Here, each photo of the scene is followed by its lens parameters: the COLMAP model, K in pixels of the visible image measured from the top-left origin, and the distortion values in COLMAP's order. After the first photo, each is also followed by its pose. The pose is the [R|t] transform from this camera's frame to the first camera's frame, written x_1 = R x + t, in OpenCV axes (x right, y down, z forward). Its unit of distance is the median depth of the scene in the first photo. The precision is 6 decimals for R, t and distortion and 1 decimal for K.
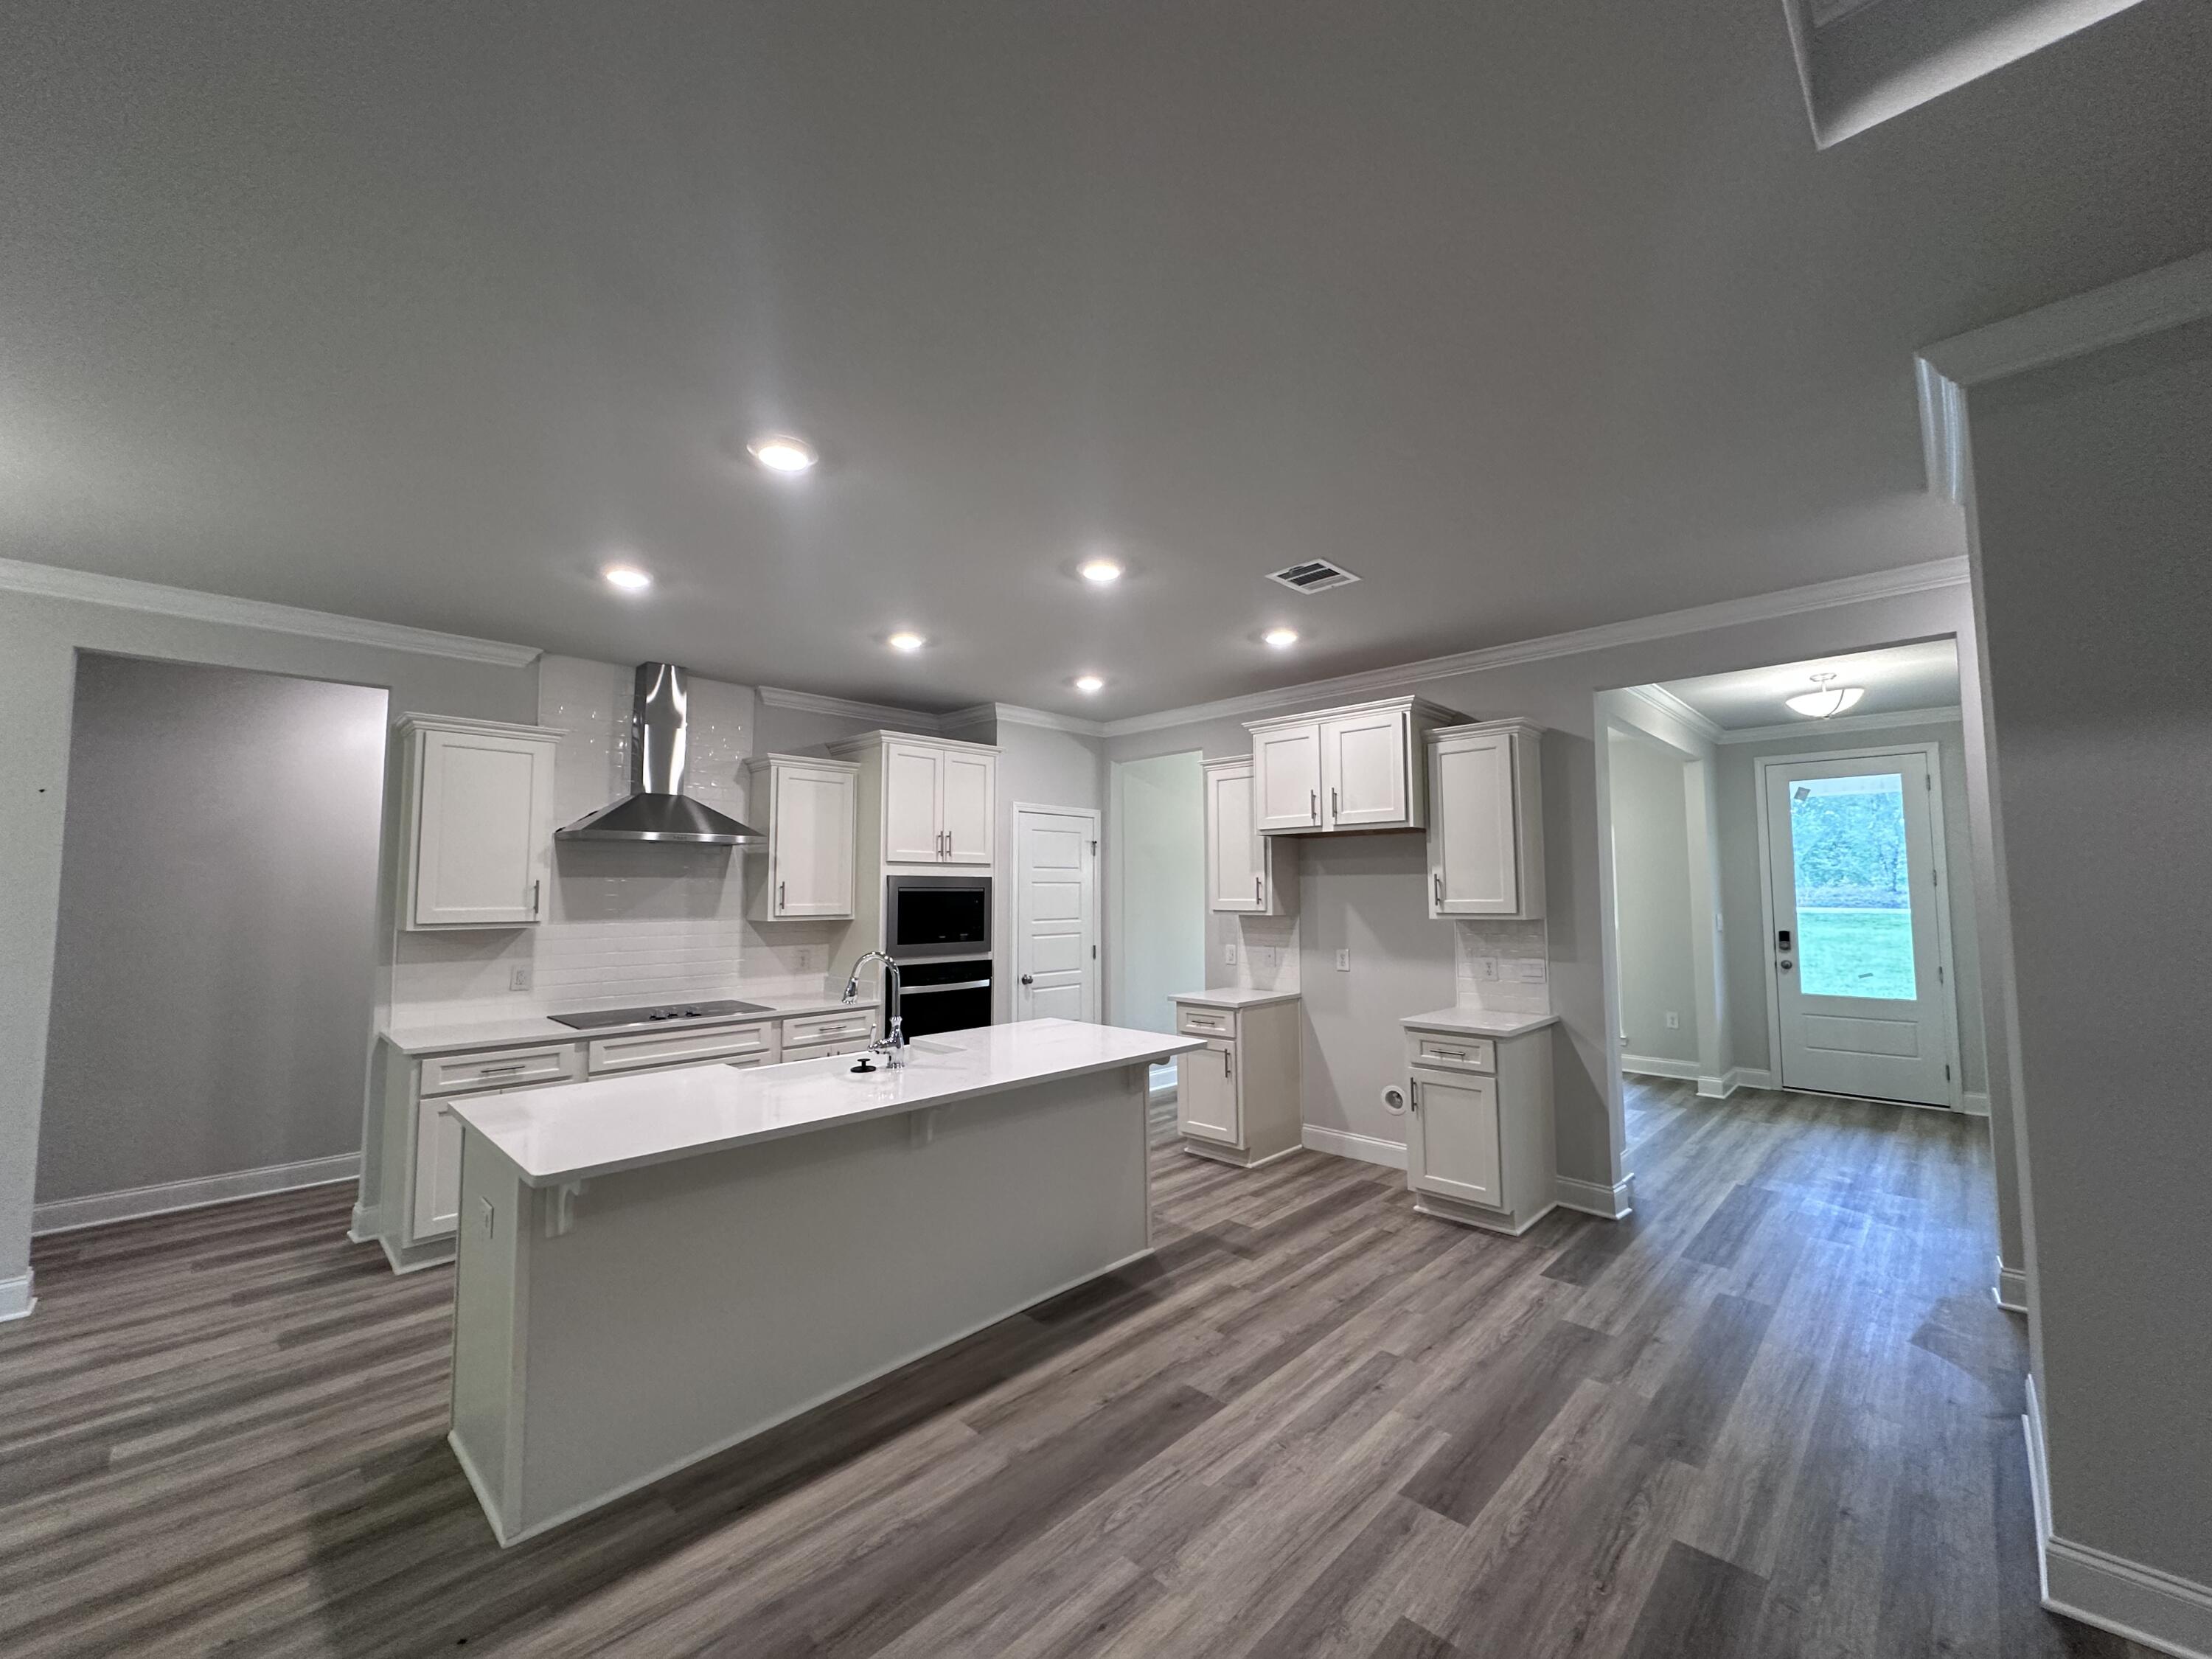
lens RADIAL K [[875.6, 0, 1105.3], [0, 875.6, 831.3], [0, 0, 1]] dist [-0.001840, -0.000065]
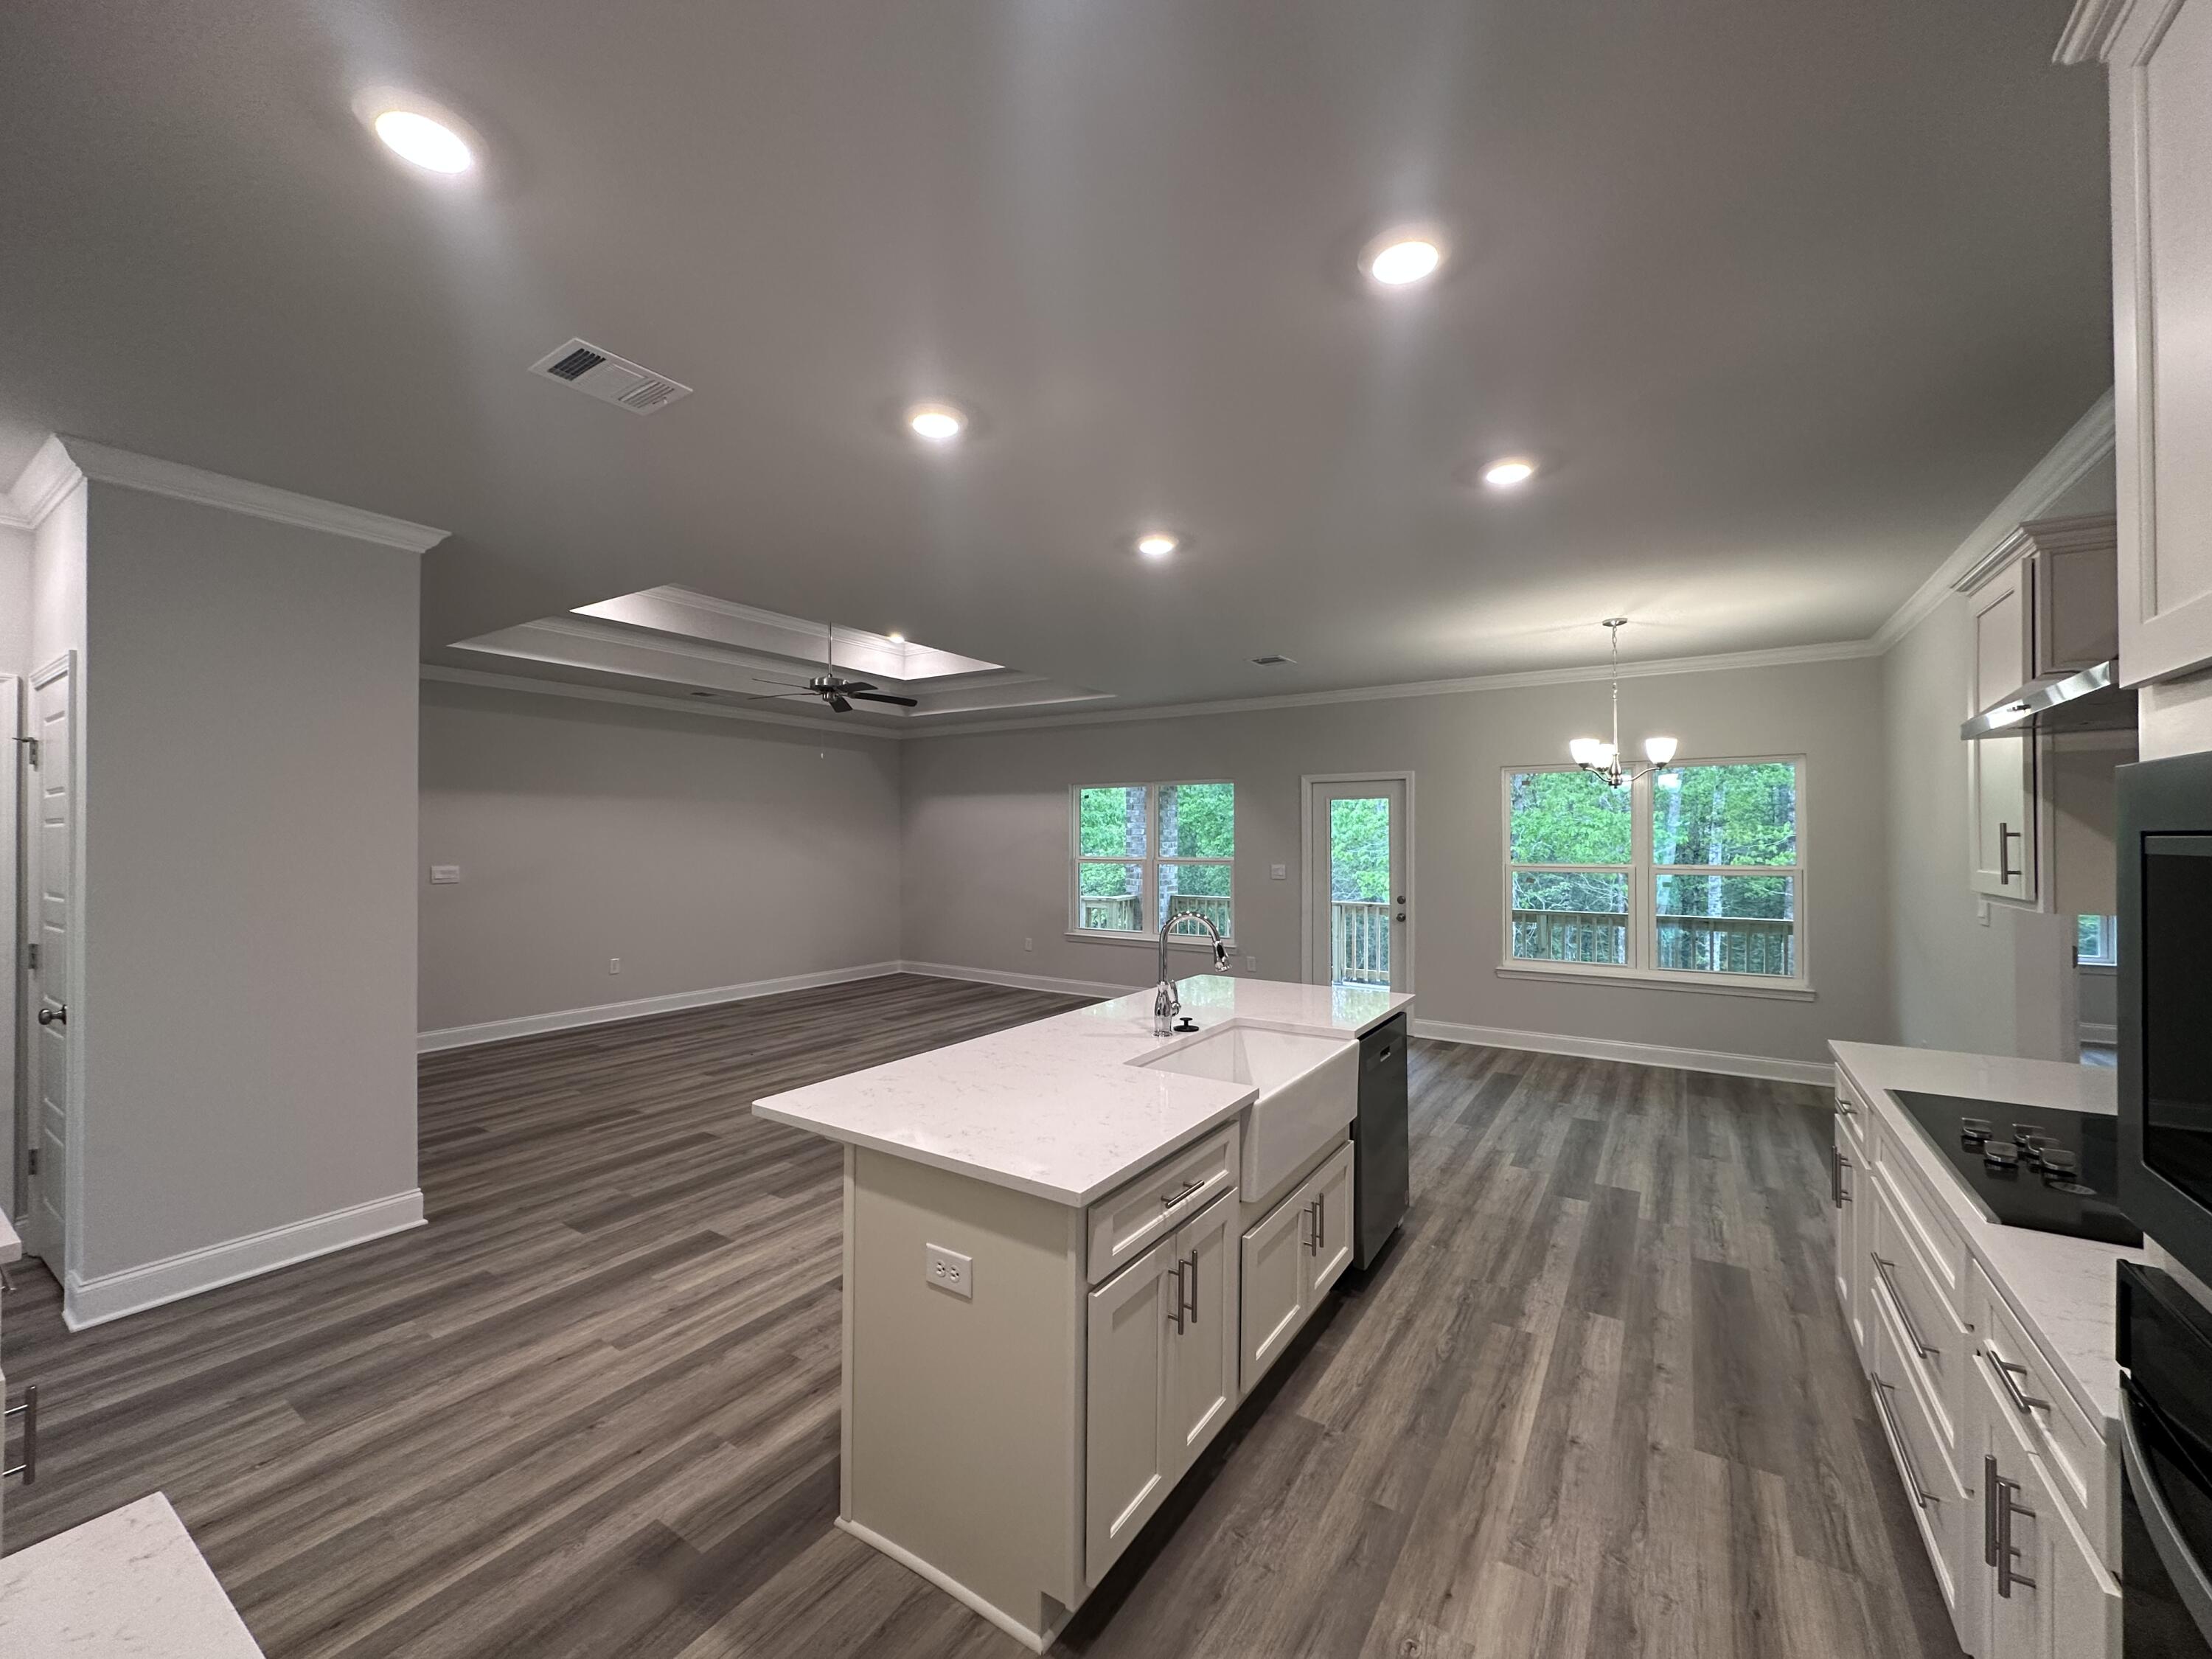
lens RADIAL K [[875.6, 0, 1105.3], [0, 875.6, 831.3], [0, 0, 1]] dist [-0.001840, -0.000065]
pose [[-0.981281, 0.001481, -0.192574, -0.002370], [0.016174, 0.997072, -0.074745, 0.103355], [0.191899, -0.076461, -0.978432, 1.595451]]
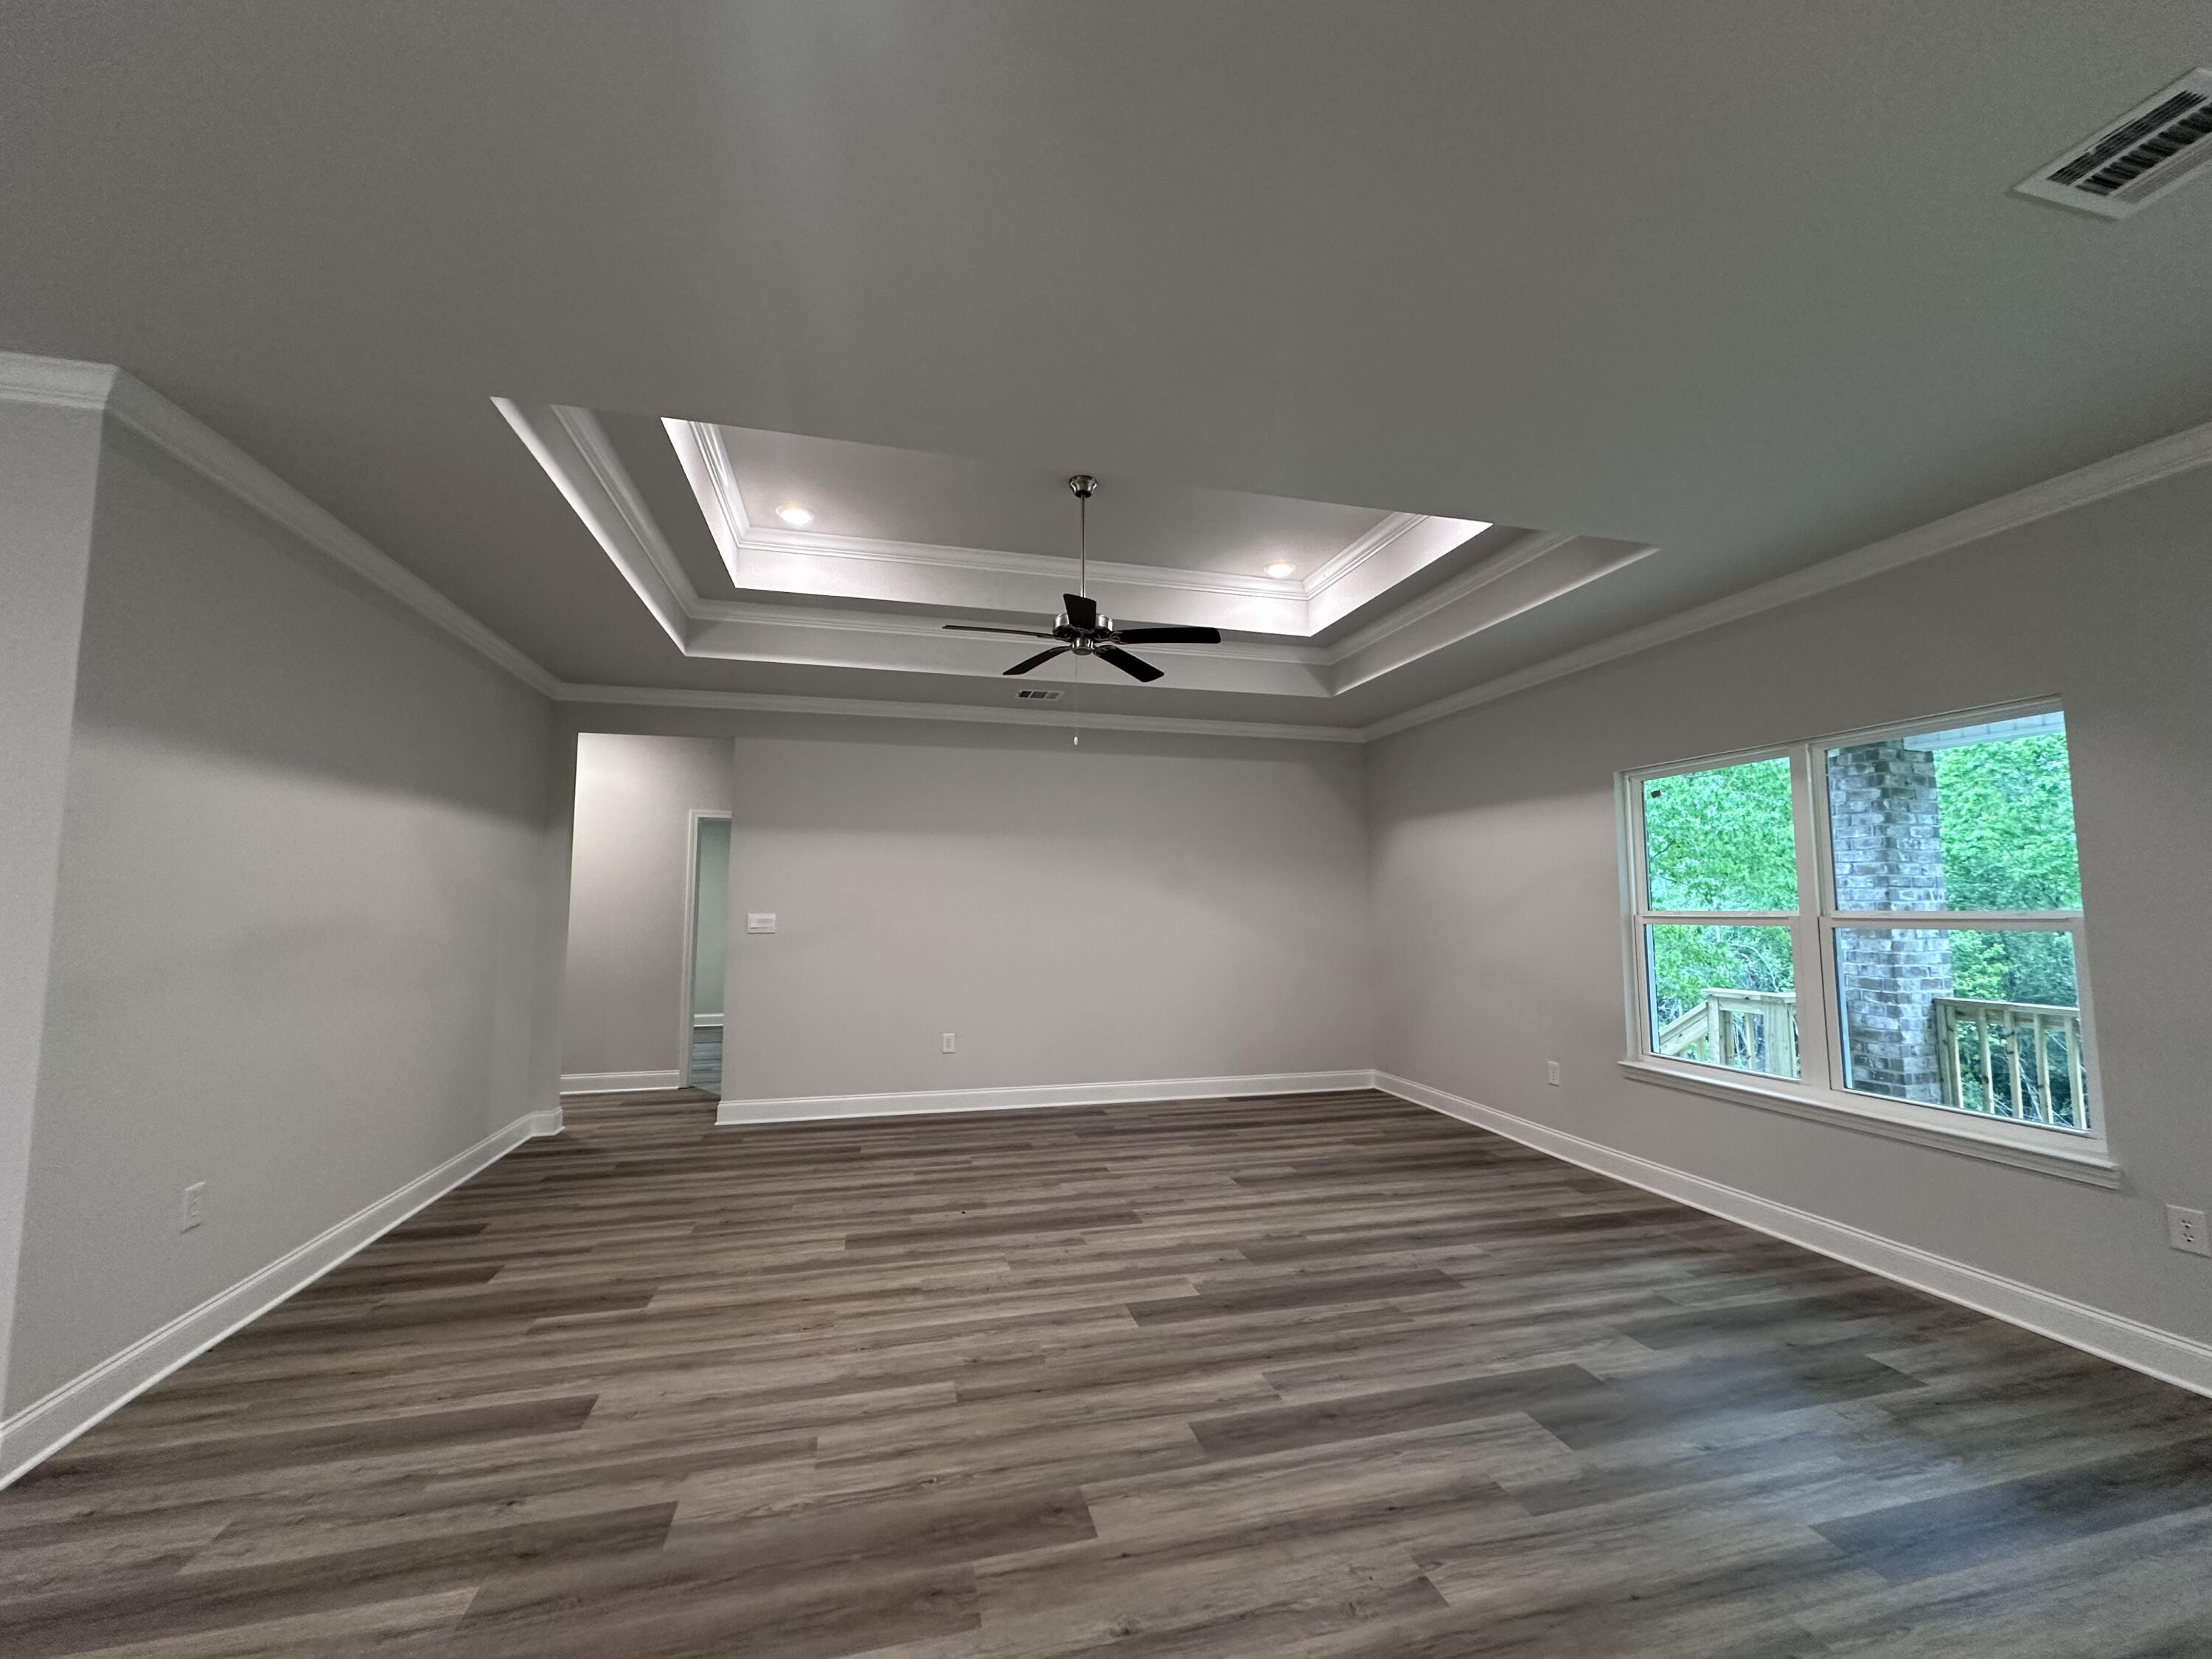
lens RADIAL K [[875.6, 0, 1105.3], [0, 875.6, 831.3], [0, 0, 1]] dist [-0.001840, -0.000065]
pose [[-0.857553, 0.048575, 0.512096, -0.377338], [-0.032111, 0.988535, -0.147539, 0.086224], [-0.513392, -0.142967, -0.846162, 0.664331]]
